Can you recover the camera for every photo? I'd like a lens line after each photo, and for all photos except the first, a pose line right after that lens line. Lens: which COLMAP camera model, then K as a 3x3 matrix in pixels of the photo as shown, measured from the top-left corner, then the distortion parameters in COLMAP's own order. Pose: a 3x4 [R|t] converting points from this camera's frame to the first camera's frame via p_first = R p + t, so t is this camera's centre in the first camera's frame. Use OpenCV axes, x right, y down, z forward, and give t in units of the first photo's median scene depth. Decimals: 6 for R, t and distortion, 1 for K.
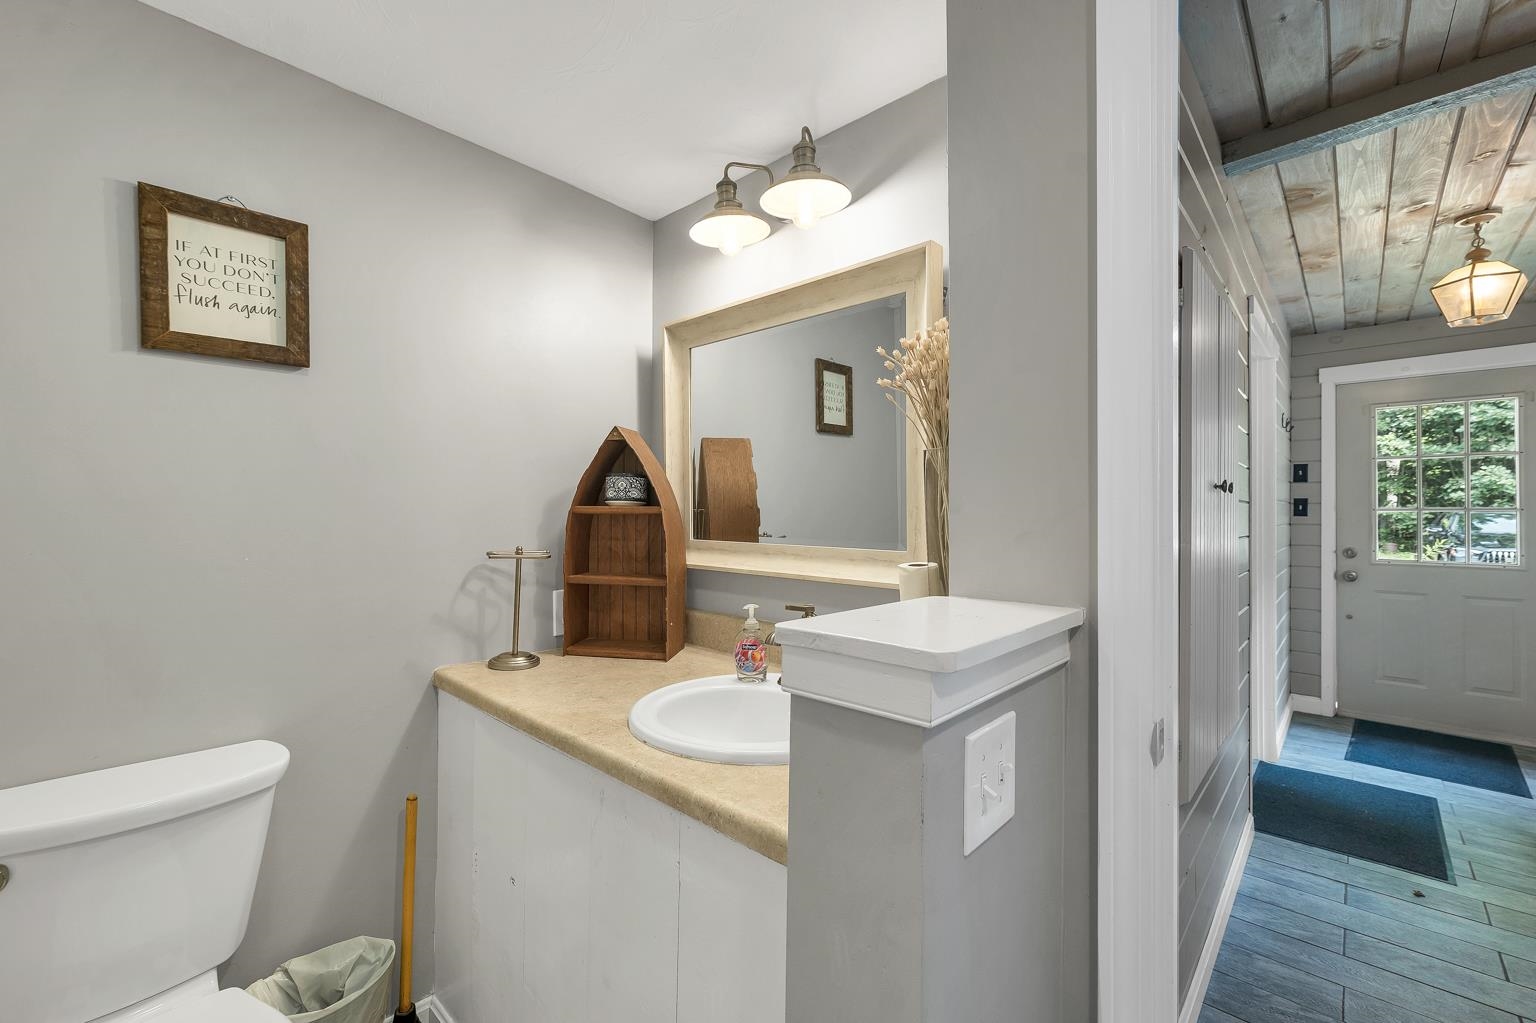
lens RADIAL K [[645.1, 0, 769.1], [0, 645.1, 506.1], [0, 0, 1]] dist [0.001111, -0.000055]
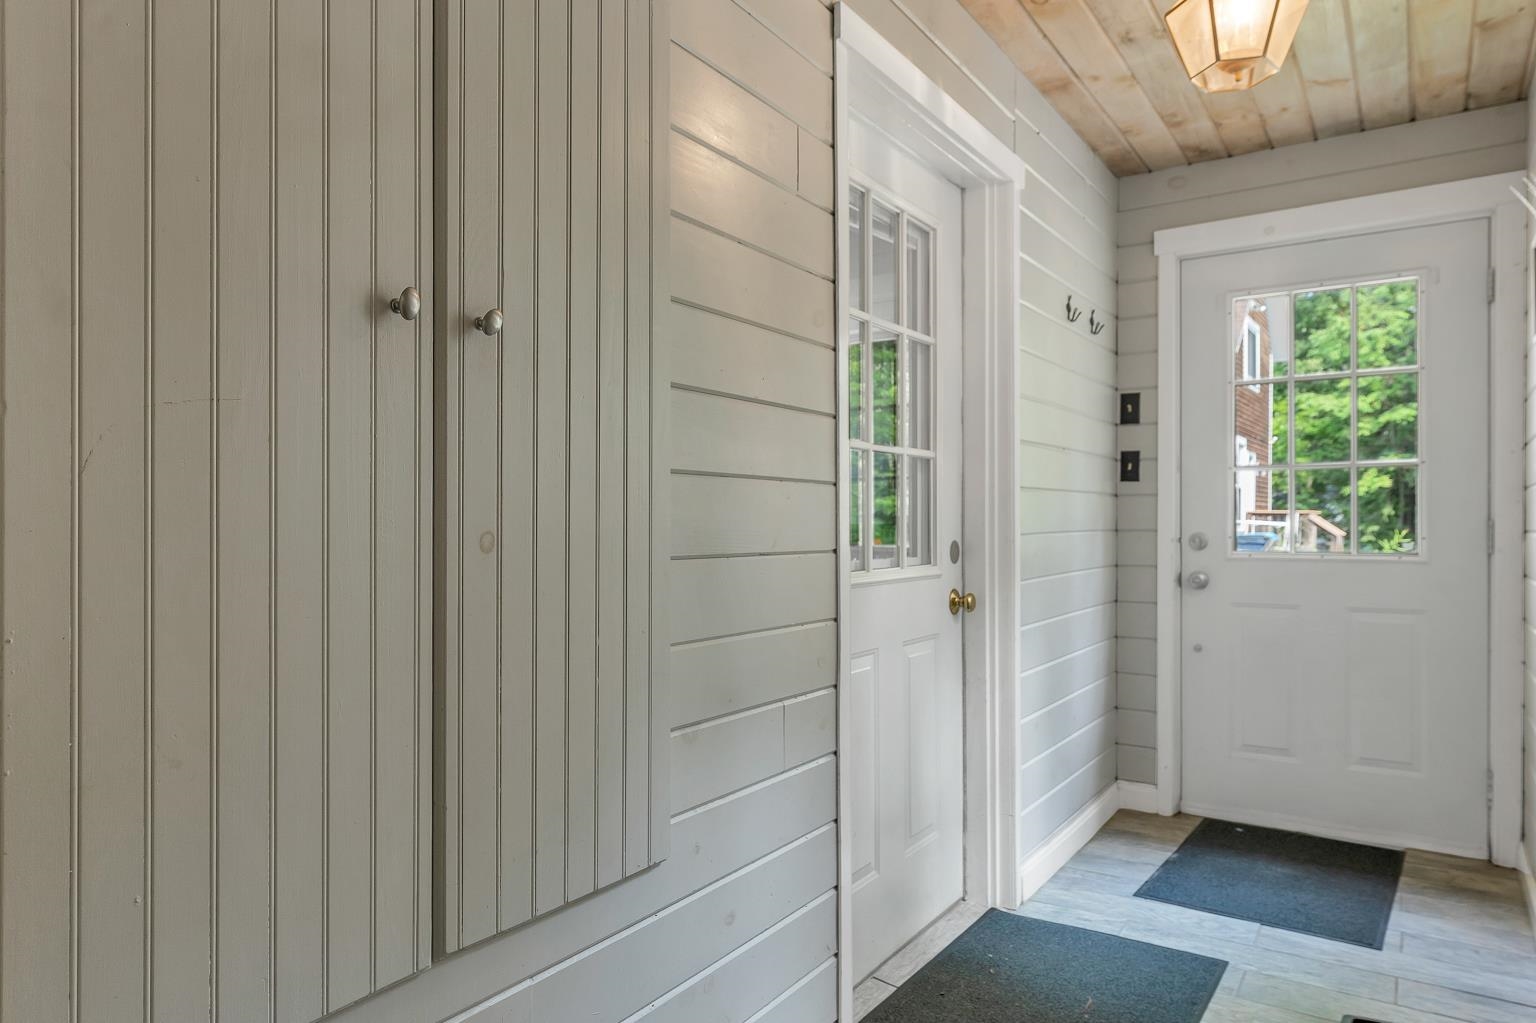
lens RADIAL K [[1013.3, 0, 769.6], [0, 1013.3, 518.9], [0, 0, 1]] dist [0.011583, 0.002974]
pose [[0.984971, -0.004790, 0.172651, 0.360126], [0.002932, 0.999935, 0.011013, 0.041606], [-0.172692, -0.010342, 0.984922, 0.148268]]
